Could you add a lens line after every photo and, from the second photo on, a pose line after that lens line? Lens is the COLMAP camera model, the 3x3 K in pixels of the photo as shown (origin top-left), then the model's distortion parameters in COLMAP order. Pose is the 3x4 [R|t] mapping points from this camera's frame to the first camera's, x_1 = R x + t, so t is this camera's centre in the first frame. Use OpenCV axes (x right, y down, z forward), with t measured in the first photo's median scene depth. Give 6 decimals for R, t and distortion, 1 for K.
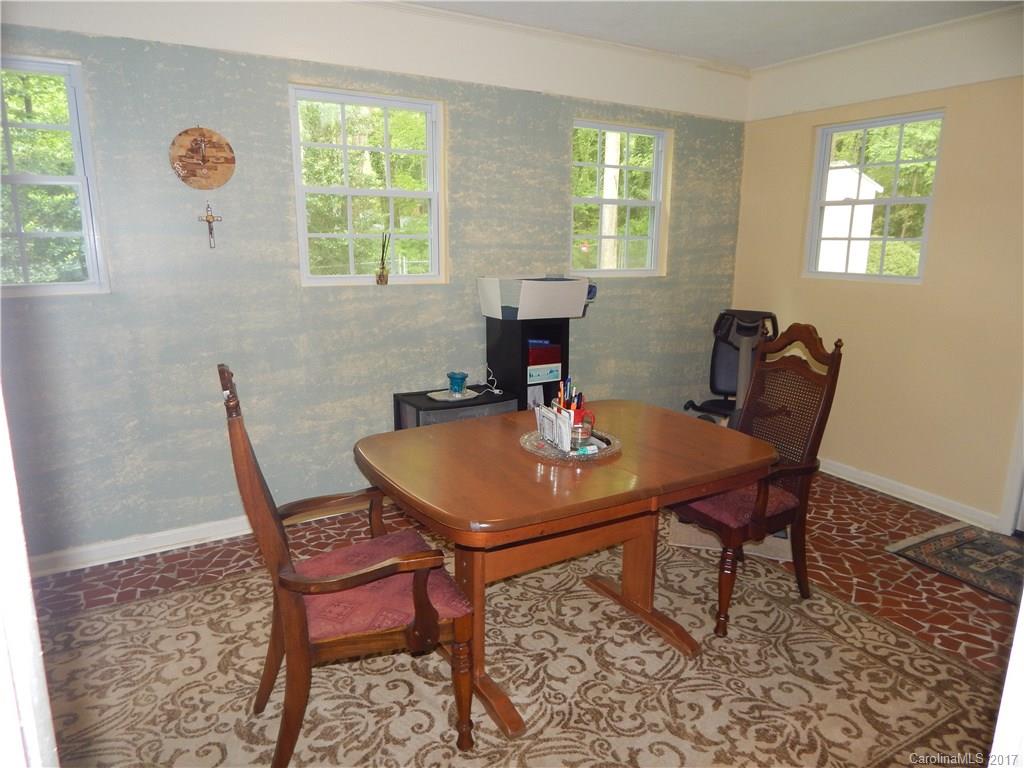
lens RADIAL K [[662.2, 0, 514.4], [0, 662.2, 379.9], [0, 0, 1]] dist [-0.006423, -0.001070]
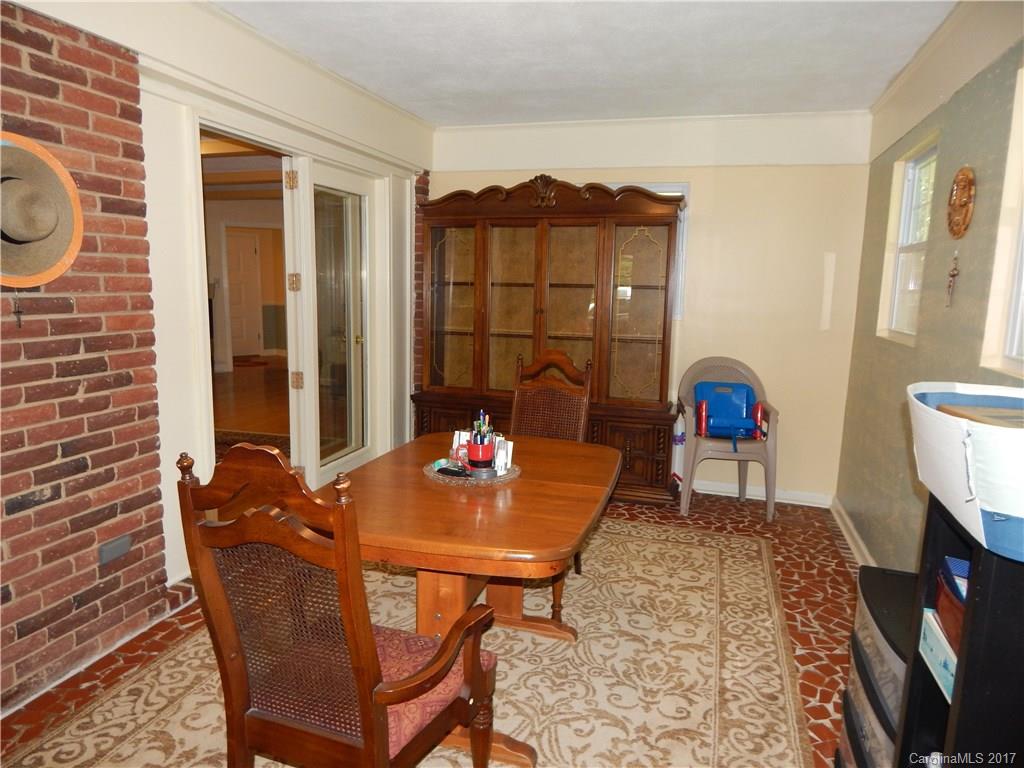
lens RADIAL K [[662.2, 0, 513.7], [0, 662.2, 383.5], [0, 0, 1]] dist [-0.006423, -0.001070]
pose [[-0.721677, 0.077647, -0.687862, 0.595998], [-0.184517, 0.936160, 0.299264, -0.287793], [0.667185, 0.342894, -0.661277, 1.349882]]
